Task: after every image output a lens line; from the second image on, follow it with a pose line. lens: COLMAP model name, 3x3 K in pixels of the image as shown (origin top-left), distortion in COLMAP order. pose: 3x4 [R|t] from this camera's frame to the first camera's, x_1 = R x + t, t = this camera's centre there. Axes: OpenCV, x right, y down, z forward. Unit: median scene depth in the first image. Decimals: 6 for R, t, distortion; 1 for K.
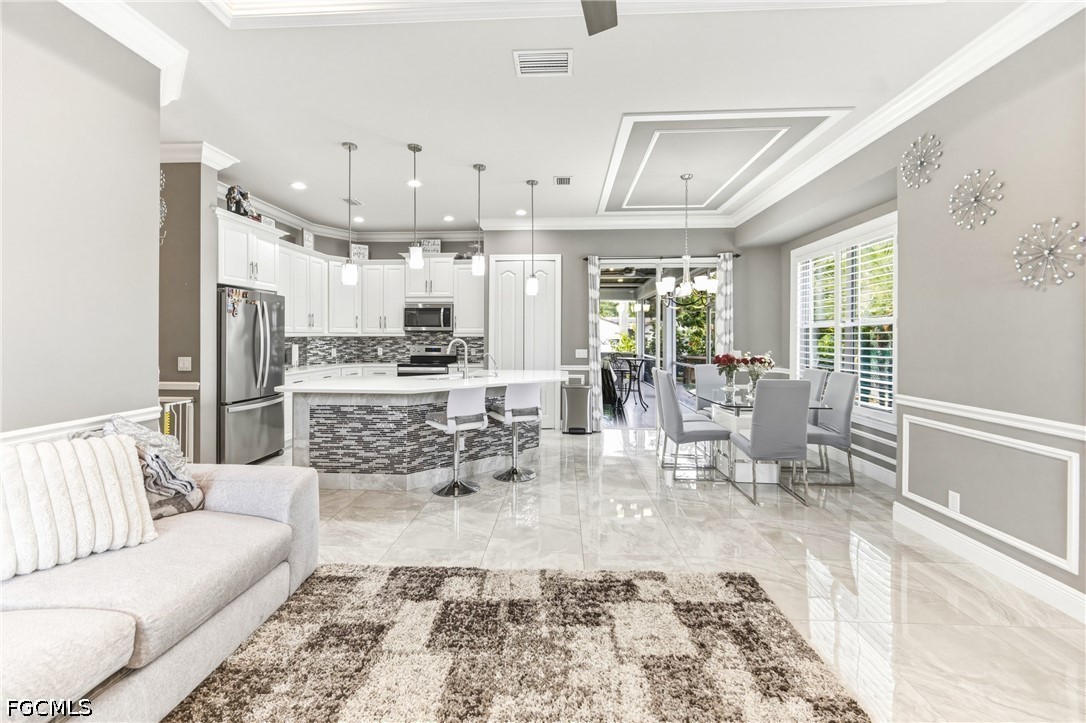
lens RADIAL K [[452.6, 0, 535.1], [0, 452.6, 335.1], [0, 0, 1]] dist [-0.001696, -0.000008]
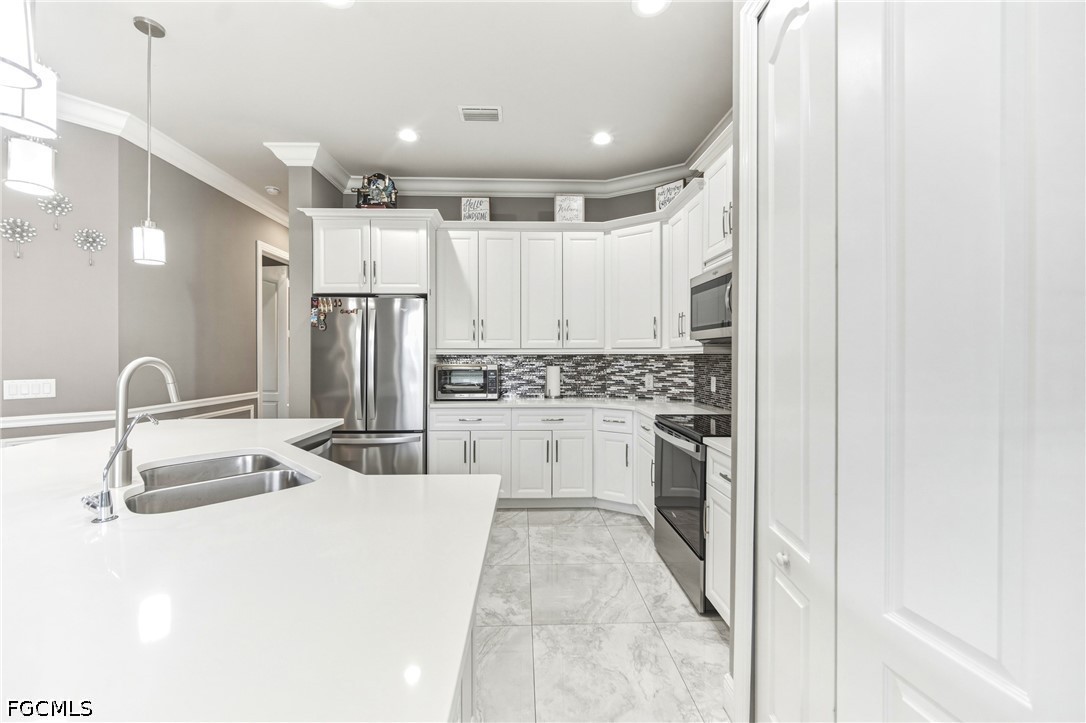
lens RADIAL K [[427.9, 0, 543.0], [0, 427.9, 361.5], [0, 0, 1]] dist [-0.004702, -0.000129]
pose [[0.099591, 0.012255, -0.994953, 0.112299], [0.001445, 0.999921, 0.012461, 0.005272], [0.995027, -0.002679, 0.099565, 0.848548]]
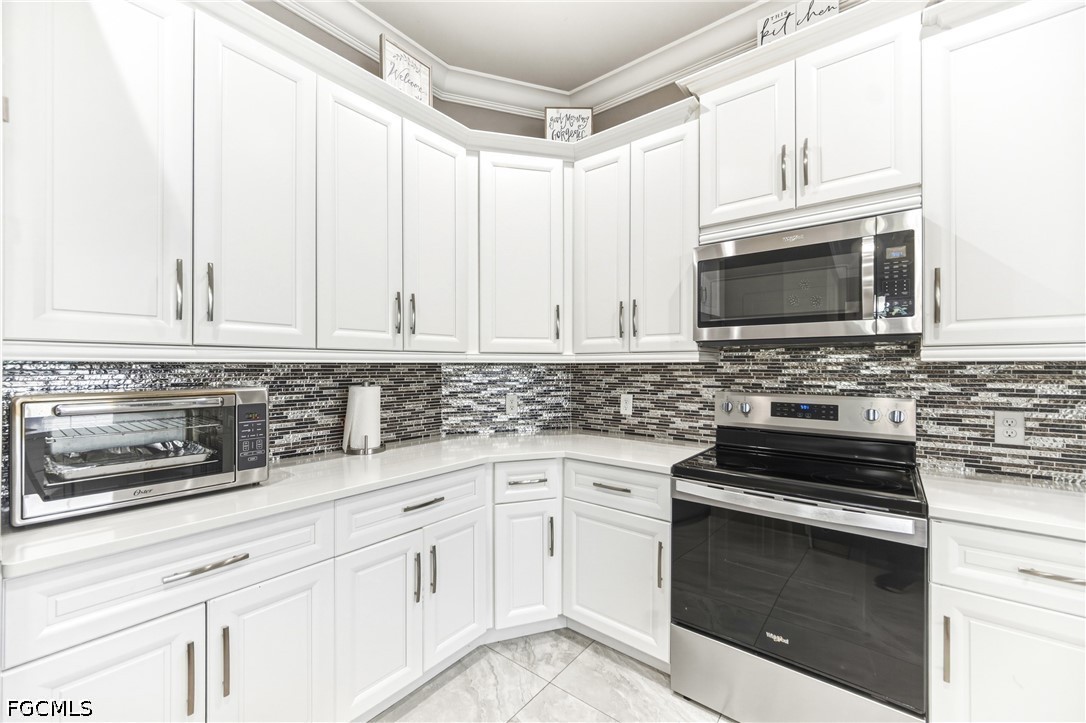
lens RADIAL K [[431.1, 0, 537.8], [0, 431.1, 366.3], [0, 0, 1]] dist [-0.002760, 0.000271]
pose [[0.812114, -0.002020, -0.583496, -0.220170], [0.003036, 0.999995, 0.000763, 0.005384], [0.583491, -0.002391, 0.812116, 0.749861]]
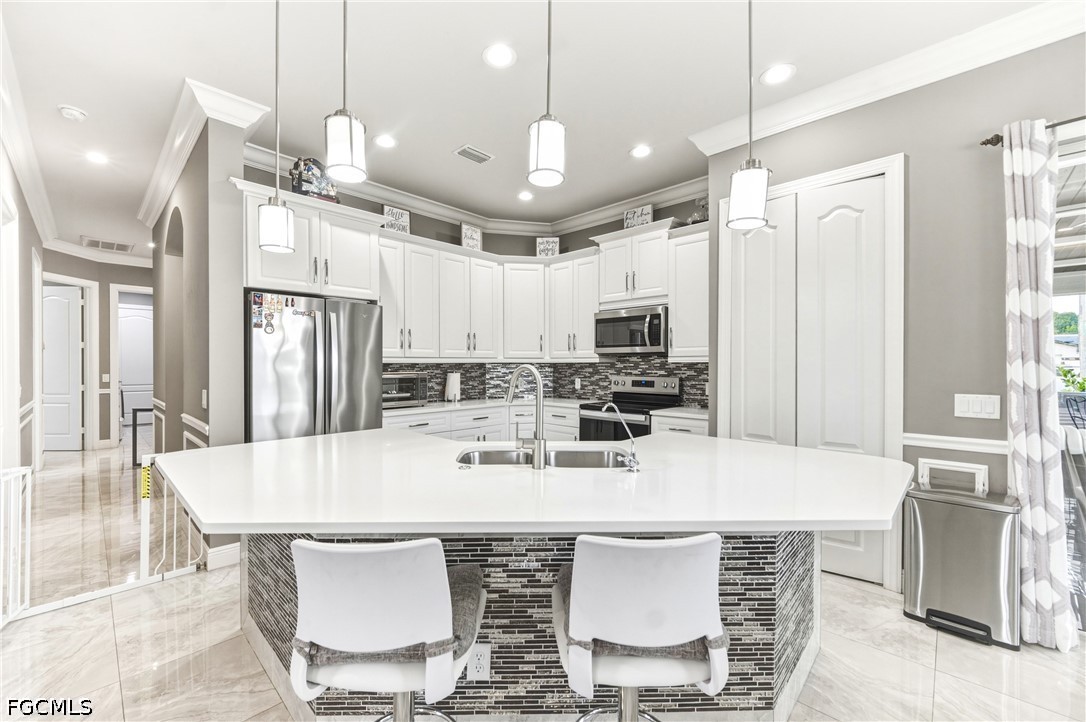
lens RADIAL K [[431.1, 0, 537.8], [0, 431.1, 365.8], [0, 0, 1]] dist [-0.002760, 0.000271]
pose [[0.761380, -0.000367, -0.648306, 0.055510], [0.003918, 0.999984, 0.004036, 0.005205], [0.648294, -0.005613, 0.761369, 0.486011]]
